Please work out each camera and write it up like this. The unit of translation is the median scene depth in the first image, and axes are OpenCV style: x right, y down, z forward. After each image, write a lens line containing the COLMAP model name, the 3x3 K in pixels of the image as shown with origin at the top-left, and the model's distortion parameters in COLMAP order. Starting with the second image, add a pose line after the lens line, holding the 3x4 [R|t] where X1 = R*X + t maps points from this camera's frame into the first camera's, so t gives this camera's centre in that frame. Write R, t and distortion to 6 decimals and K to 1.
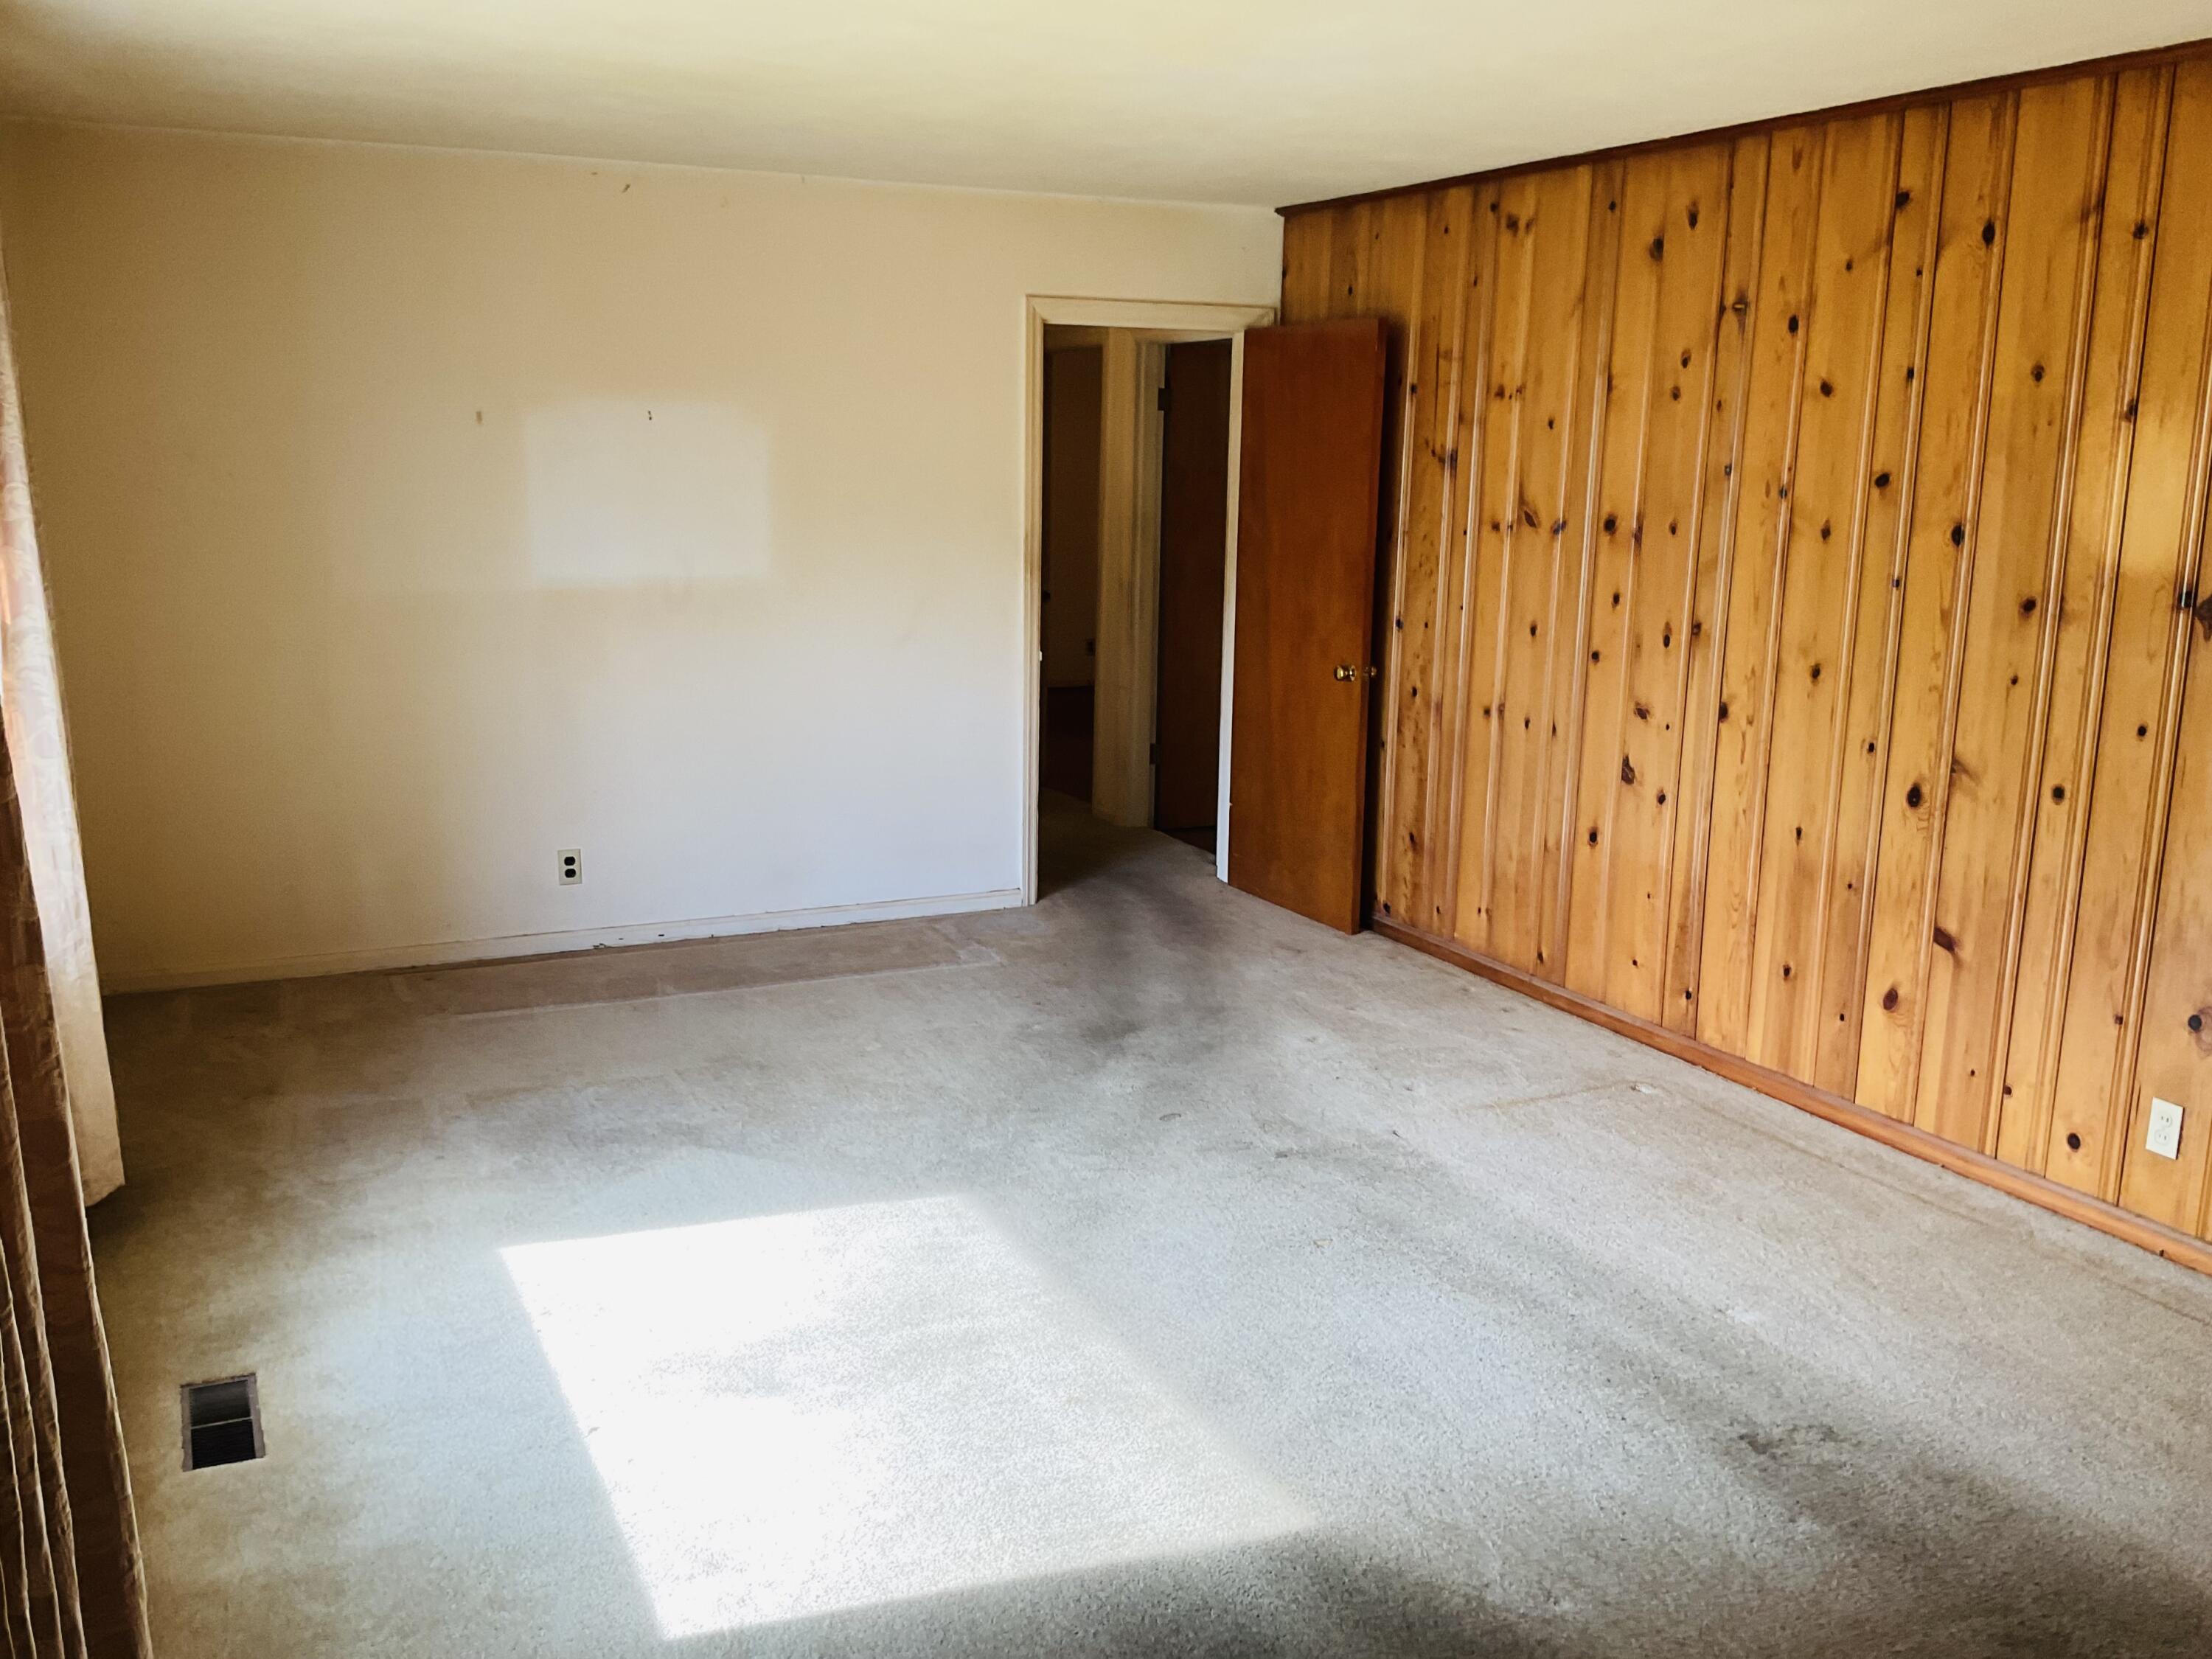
lens RADIAL K [[1950.8, 0, 1106.0], [0, 1950.8, 829.5], [0, 0, 1]] dist [0.139768, -0.274812]
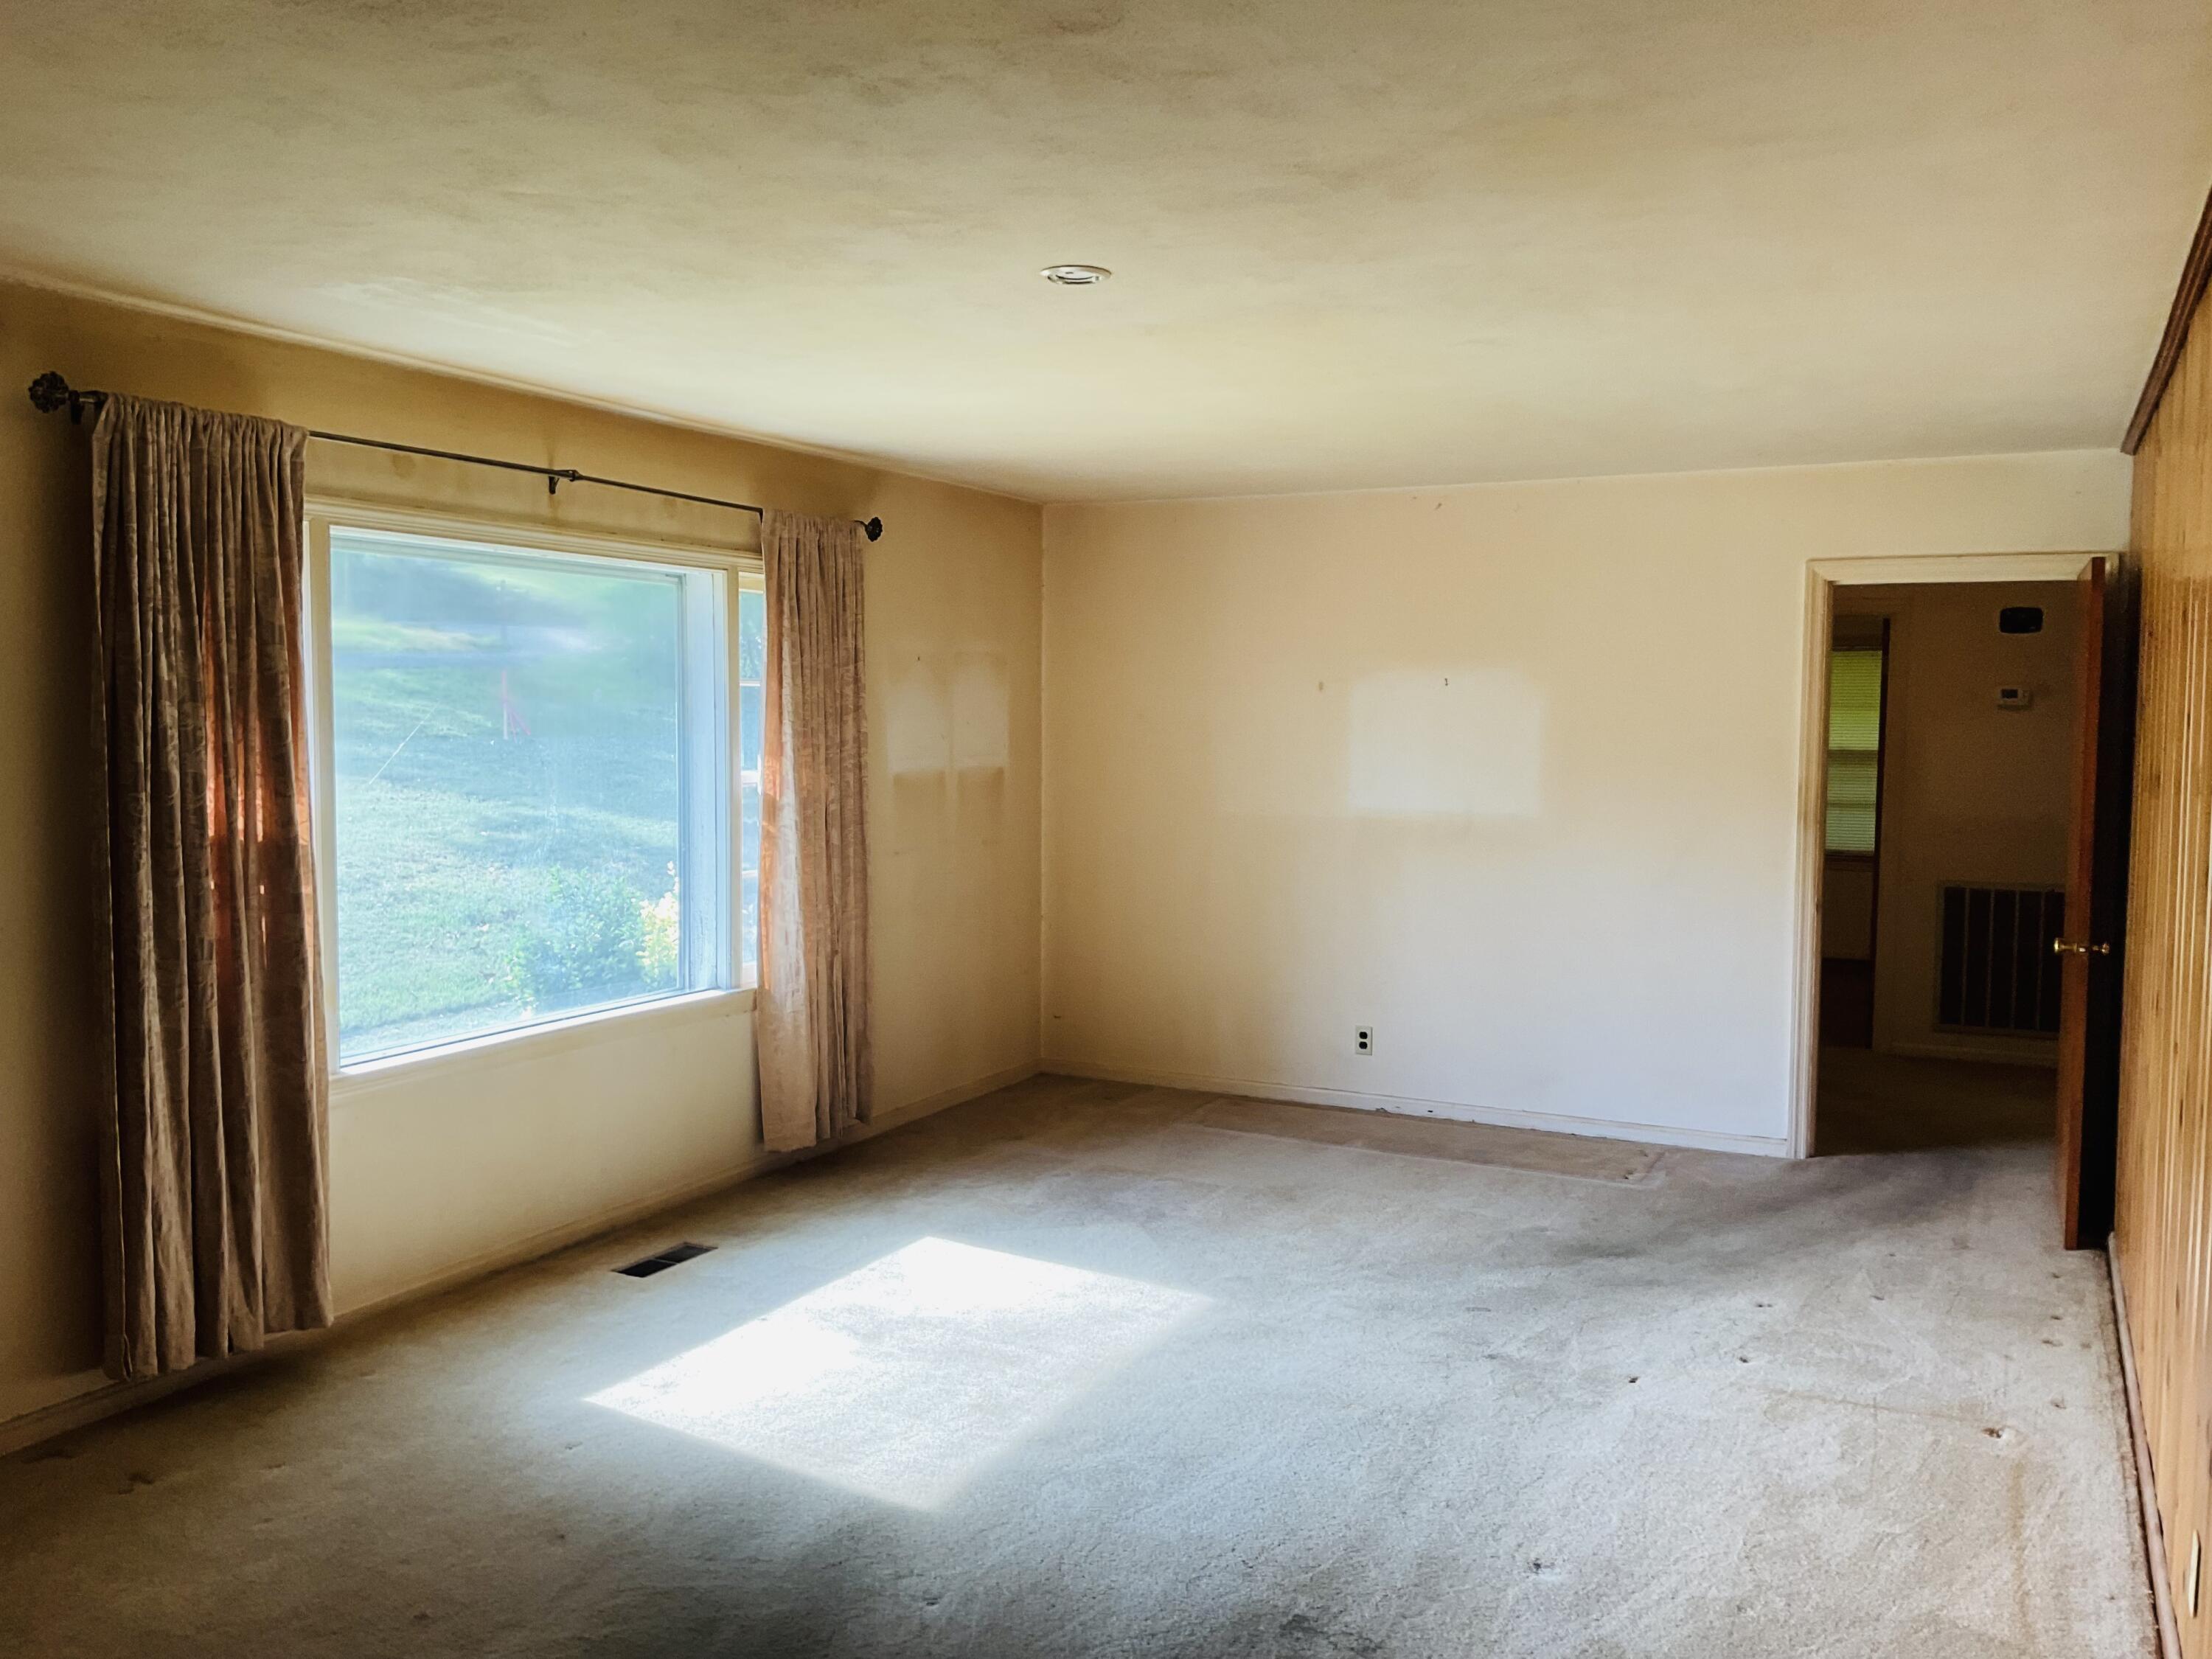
lens RADIAL K [[1858.6, 0, 1106.0], [0, 1858.6, 829.5], [0, 0, 1]] dist [0.116541, -0.231858]
pose [[0.605931, 0.042091, -0.794403, 0.688549], [-0.156083, 0.985480, -0.066836, -0.009767], [0.780055, 0.164491, 0.603702, 0.180352]]
